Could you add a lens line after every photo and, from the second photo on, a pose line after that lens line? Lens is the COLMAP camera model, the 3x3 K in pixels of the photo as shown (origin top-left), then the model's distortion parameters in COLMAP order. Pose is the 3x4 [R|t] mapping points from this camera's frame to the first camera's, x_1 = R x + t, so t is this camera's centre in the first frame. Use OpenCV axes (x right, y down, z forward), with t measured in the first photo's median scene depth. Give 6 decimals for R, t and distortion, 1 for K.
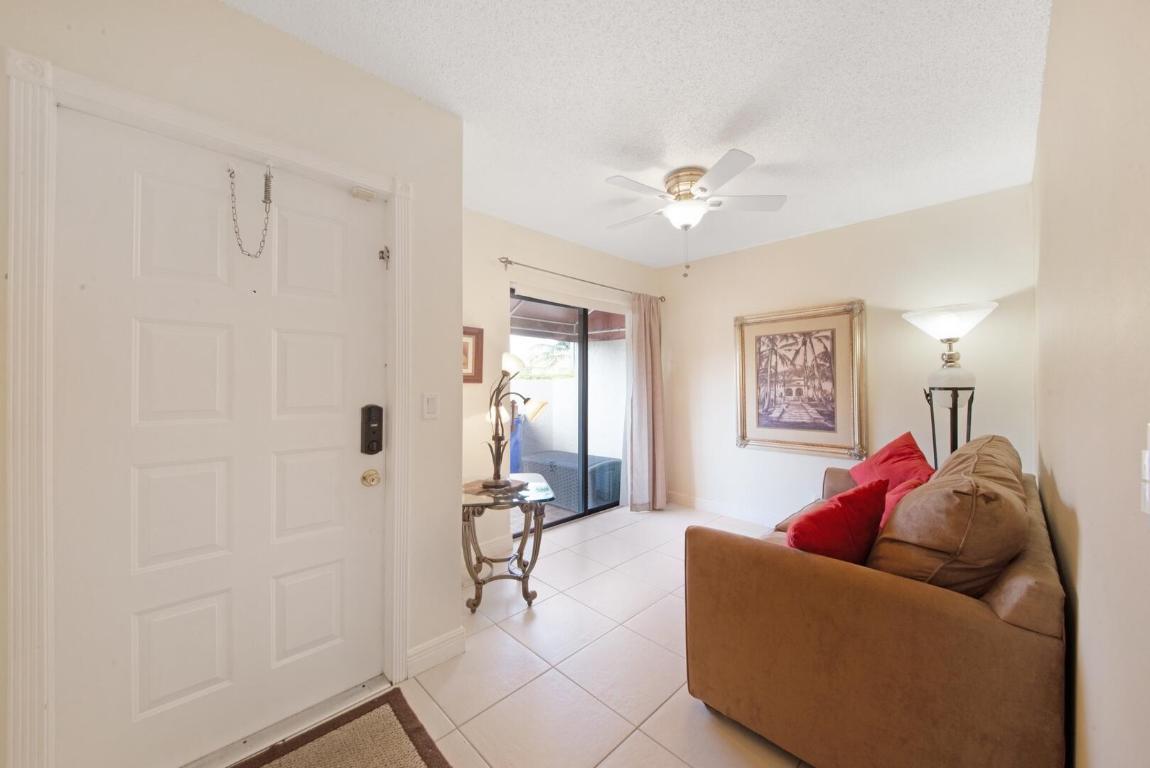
lens RADIAL K [[405.9, 0, 577.6], [0, 405.9, 384.8], [0, 0, 1]] dist [0.011209, -0.000176]
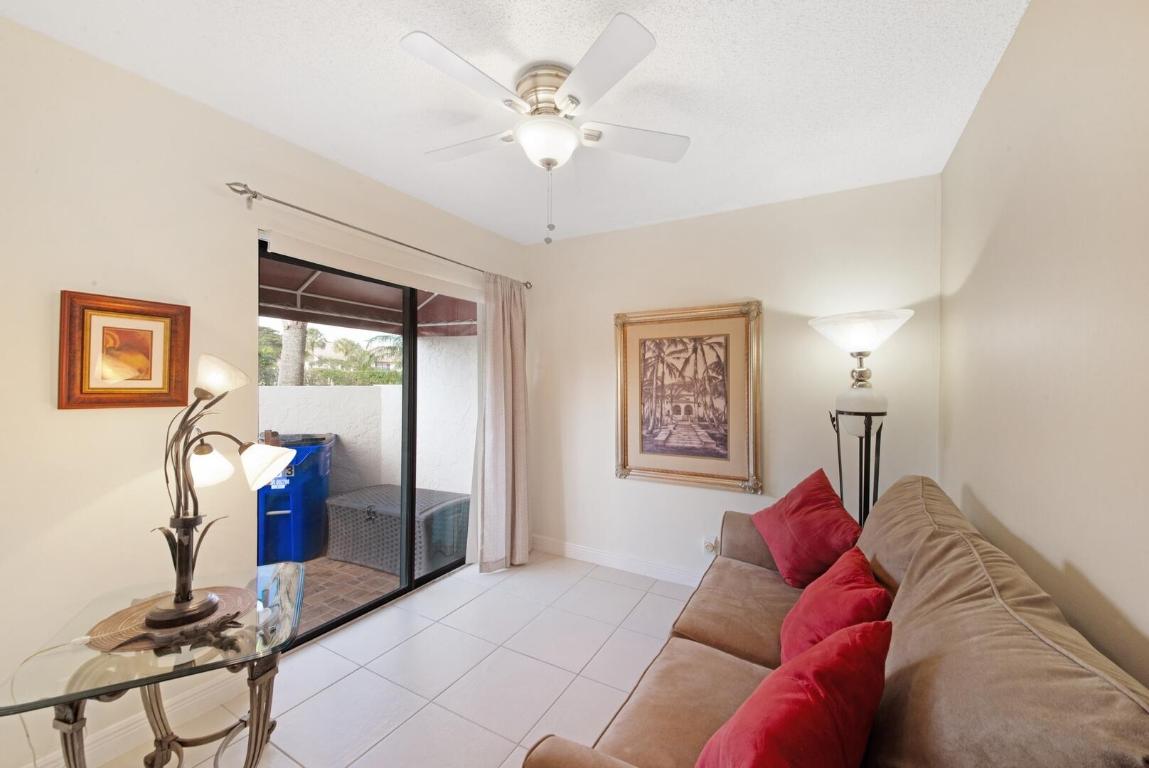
lens RADIAL K [[447.1, 0, 575.4], [0, 447.1, 398.3], [0, 0, 1]] dist [0.019984, -0.018877]
pose [[0.958941, 0.001932, 0.283598, 0.071774], [-0.009349, 0.999649, 0.024804, -0.025731], [-0.283451, -0.026437, 0.958622, 0.202843]]
